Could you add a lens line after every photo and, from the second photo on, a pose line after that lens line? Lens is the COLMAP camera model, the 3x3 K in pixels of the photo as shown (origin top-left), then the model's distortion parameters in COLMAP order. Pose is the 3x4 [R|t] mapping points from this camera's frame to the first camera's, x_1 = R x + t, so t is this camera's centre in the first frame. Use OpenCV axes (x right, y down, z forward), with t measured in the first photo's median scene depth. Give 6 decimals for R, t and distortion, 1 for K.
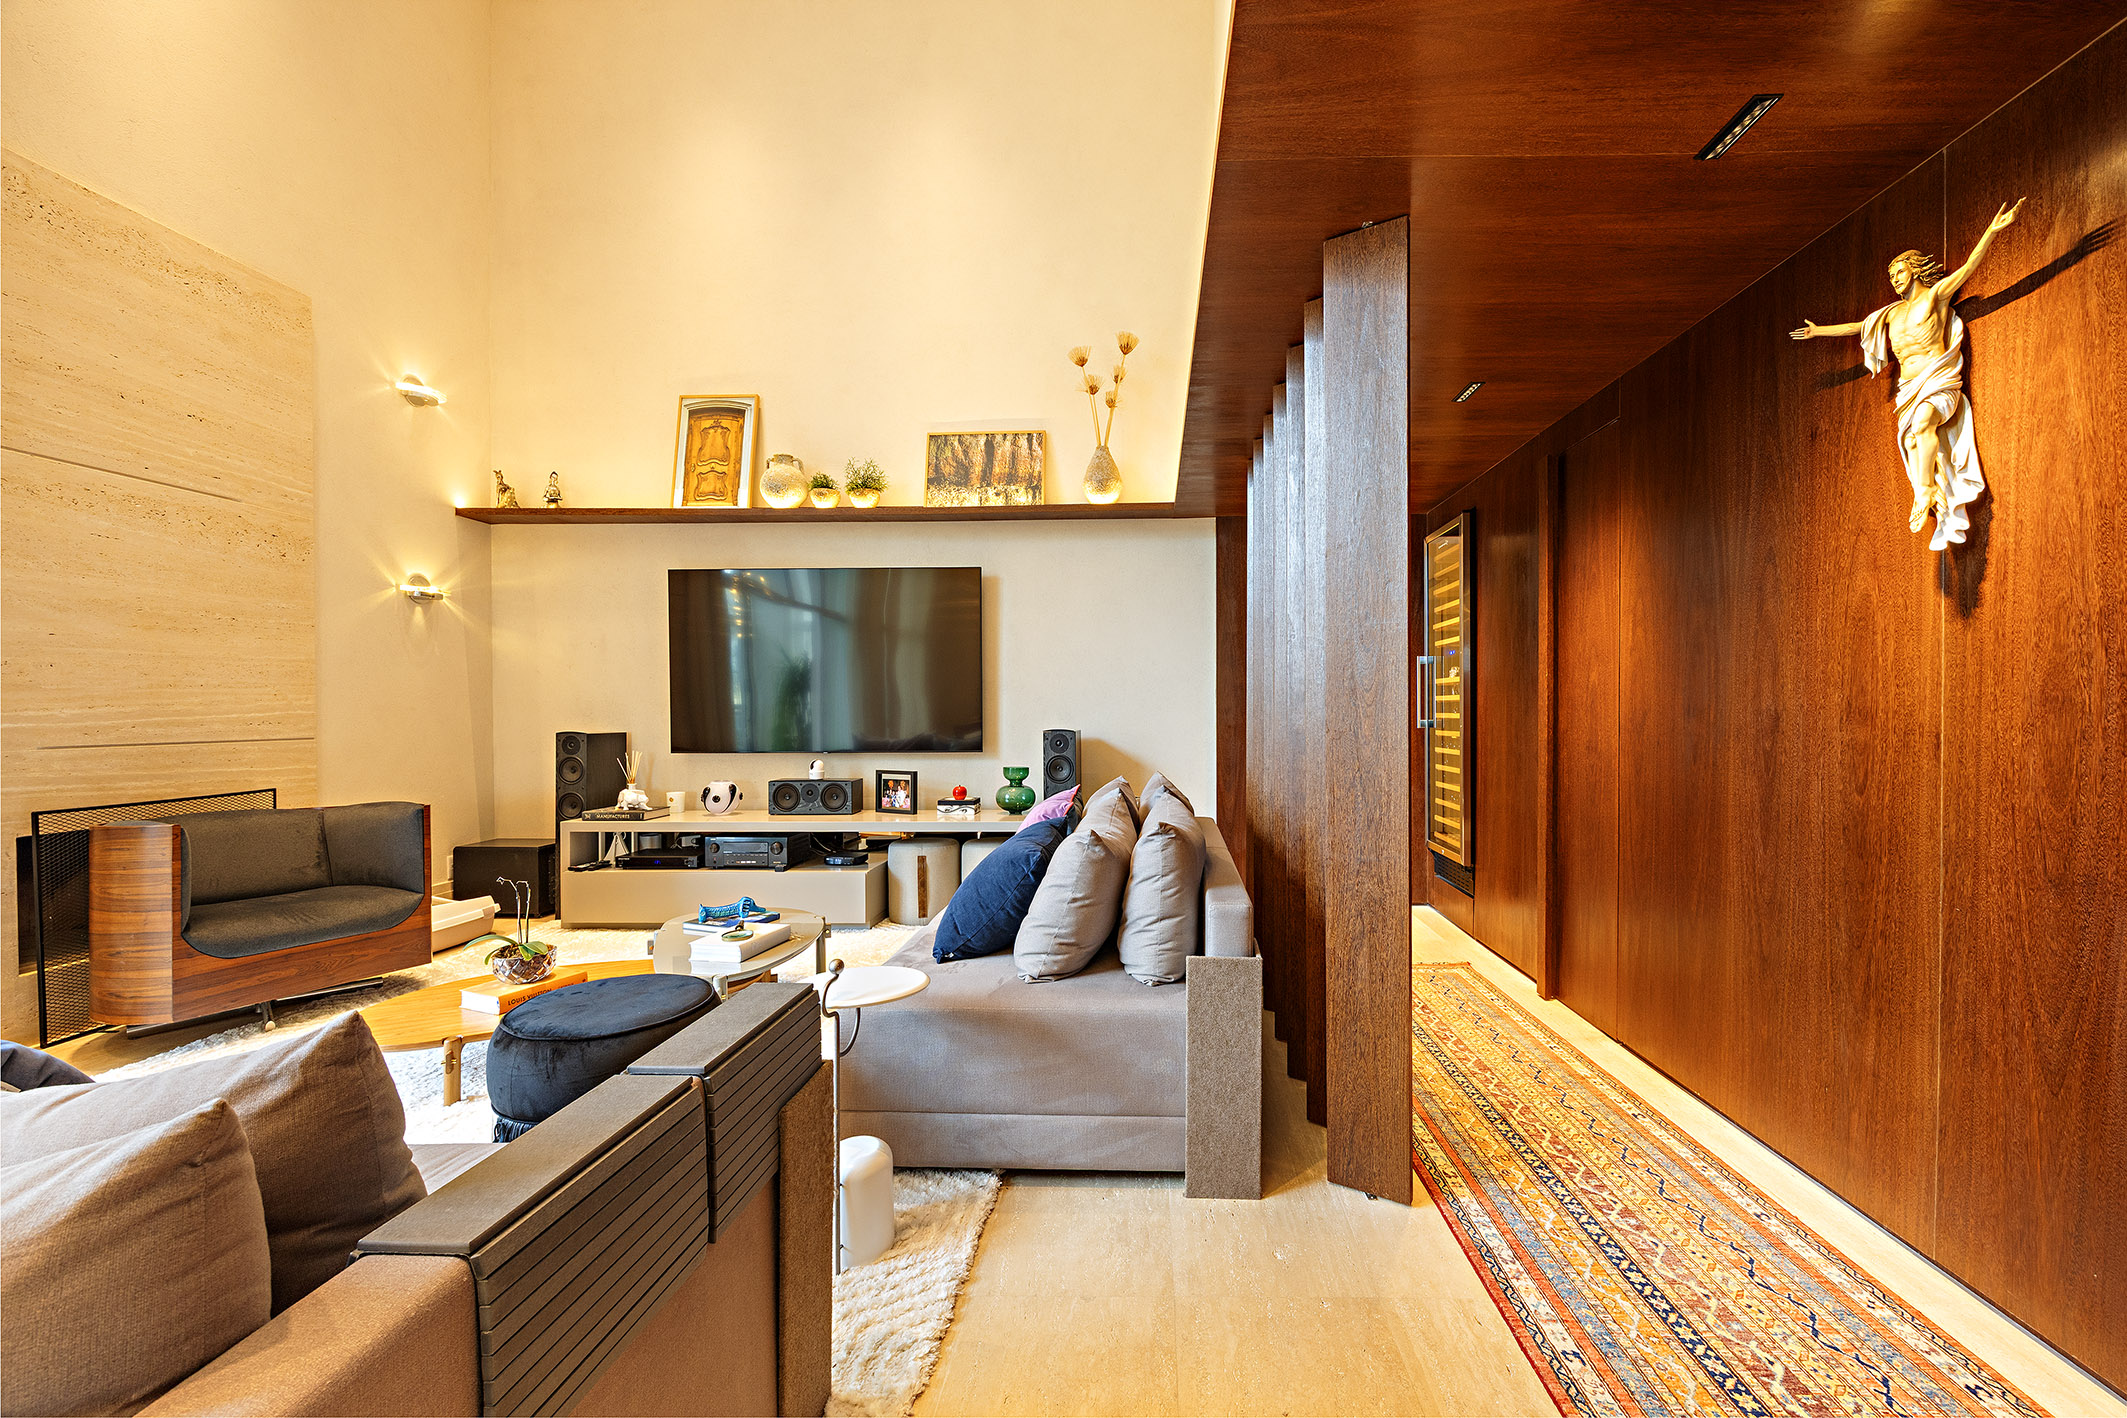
lens RADIAL K [[829.2, 0, 1100.2], [0, 829.2, 707.5], [0, 0, 1]] dist [-0.005438, 0.001274]
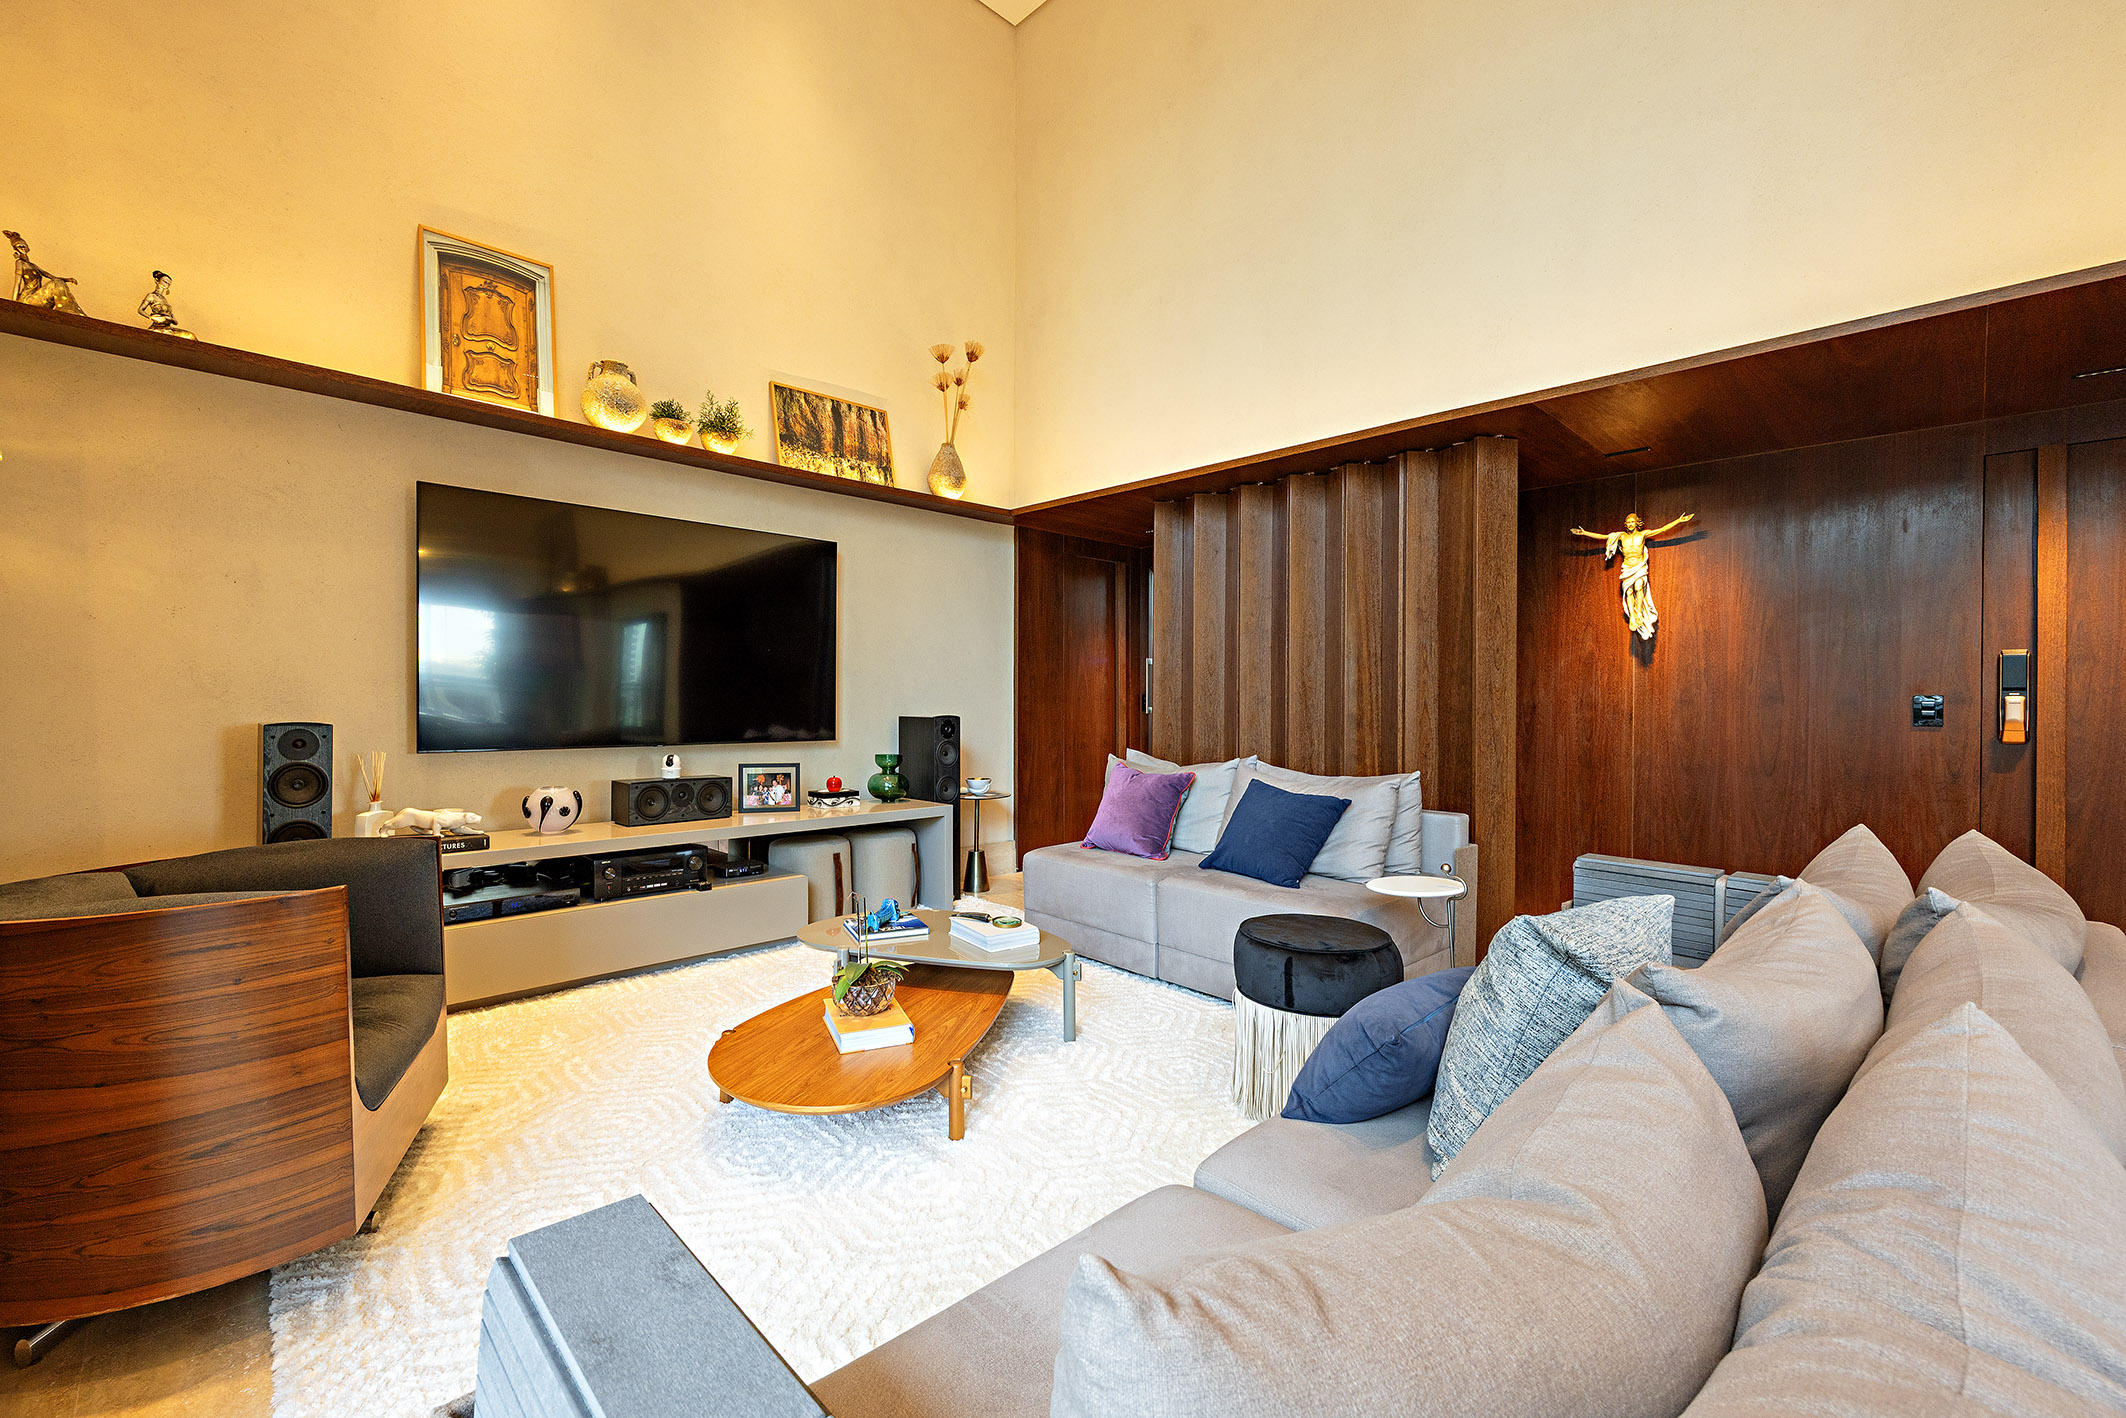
lens RADIAL K [[894.7, 0, 1024.3], [0, 894.7, 707.3], [0, 0, 1]] dist [0.003350, 0.002498]
pose [[0.704258, 0.001335, 0.709942, -0.771316], [-0.012594, 0.999864, 0.010613, 0.003107], [-0.709832, -0.016415, 0.704180, 0.147029]]
